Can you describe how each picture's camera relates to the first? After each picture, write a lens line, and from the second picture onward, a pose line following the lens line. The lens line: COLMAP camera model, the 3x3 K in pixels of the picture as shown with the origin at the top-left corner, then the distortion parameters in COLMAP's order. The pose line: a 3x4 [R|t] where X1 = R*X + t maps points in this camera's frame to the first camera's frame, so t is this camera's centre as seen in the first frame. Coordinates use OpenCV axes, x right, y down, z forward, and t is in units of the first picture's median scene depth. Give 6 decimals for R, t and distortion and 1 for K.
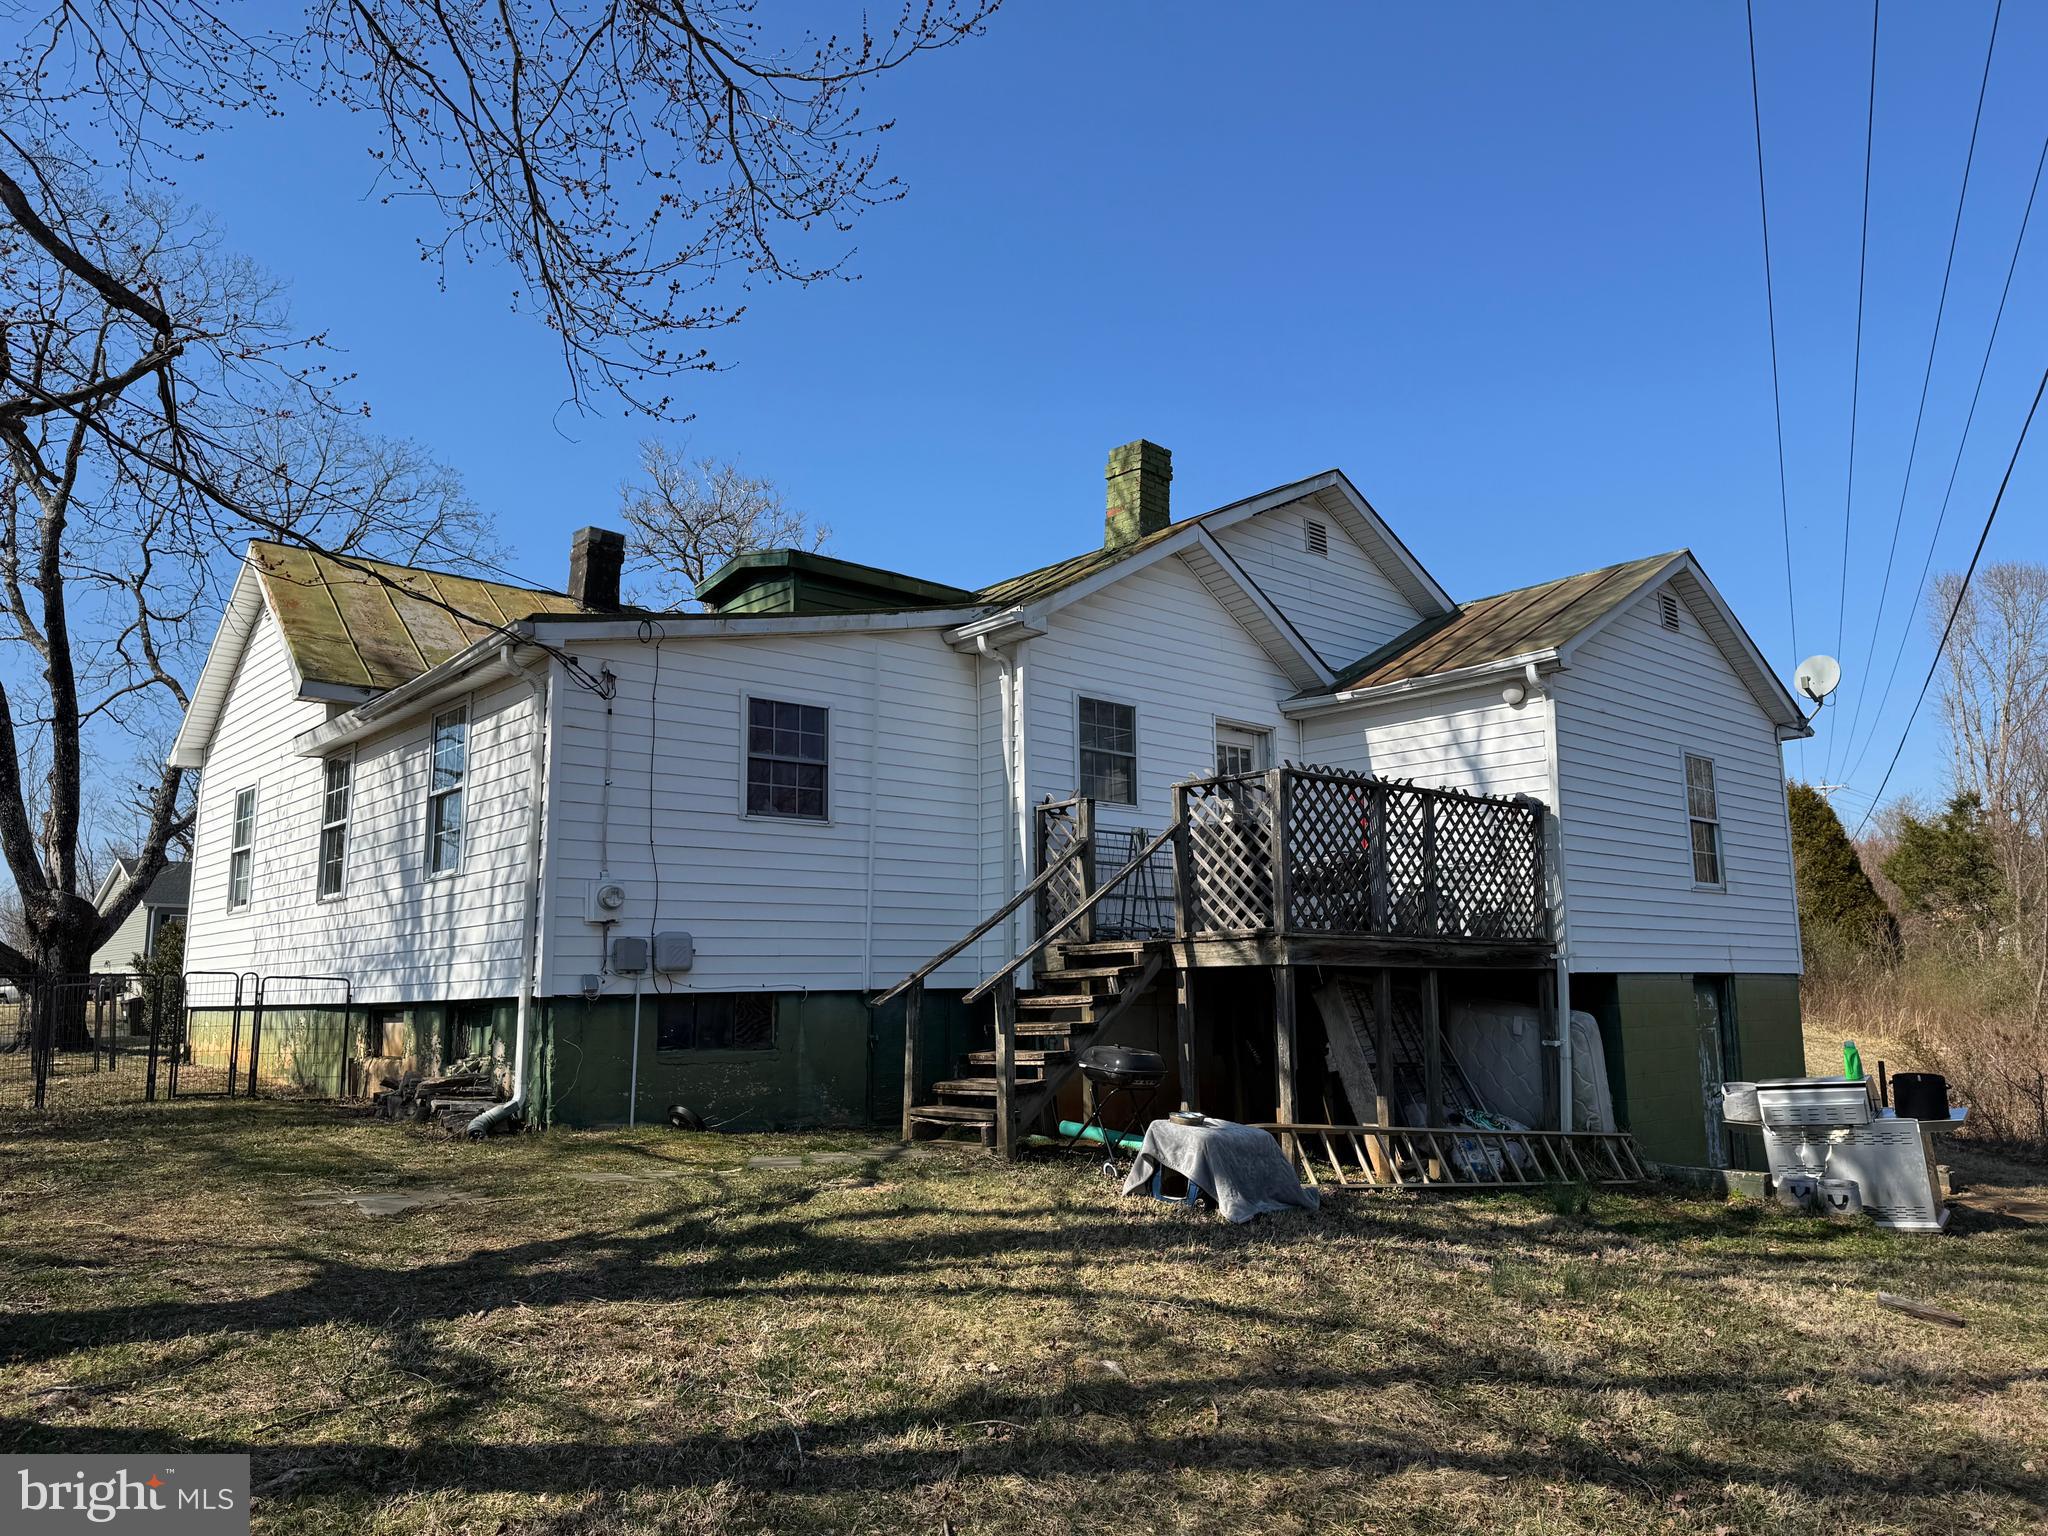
lens RADIAL K [[1418.7, 0, 1067.1], [0, 1418.7, 764.0], [0, 0, 1]] dist [0.137270, -0.201579]
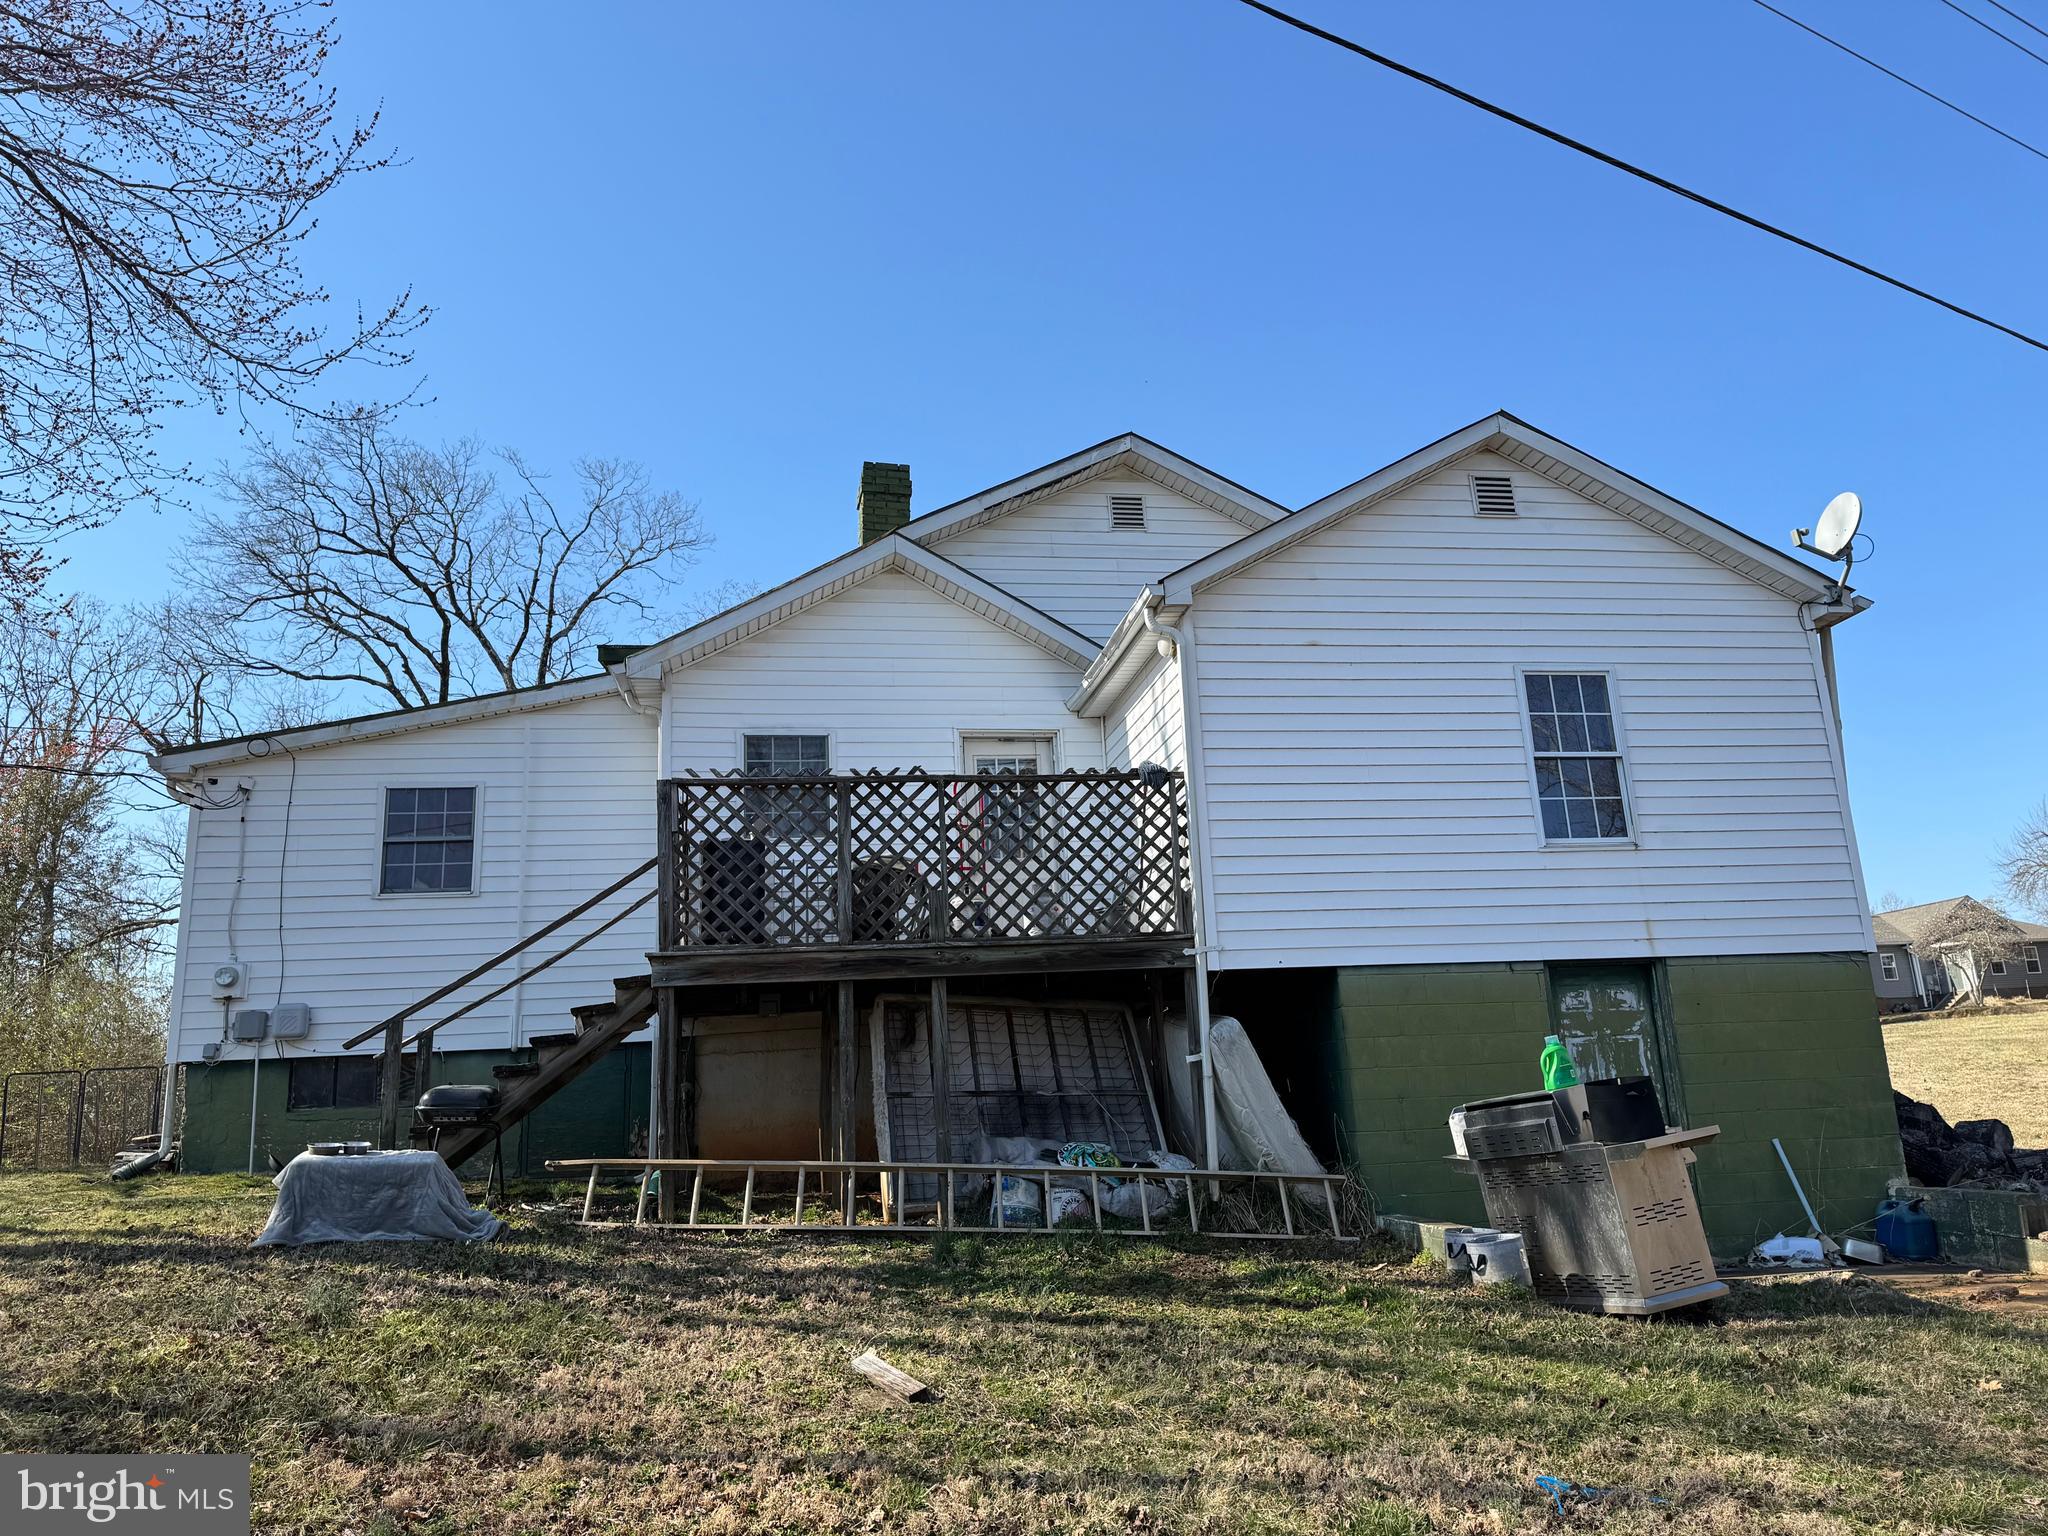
lens RADIAL K [[1418.7, 0, 1067.1], [0, 1418.7, 764.0], [0, 0, 1]] dist [0.137270, -0.201579]
pose [[0.841948, -0.161026, -0.514969, 0.771404], [0.125834, 0.986710, -0.102804, 0.111824], [0.524680, 0.021755, 0.851022, 0.302750]]
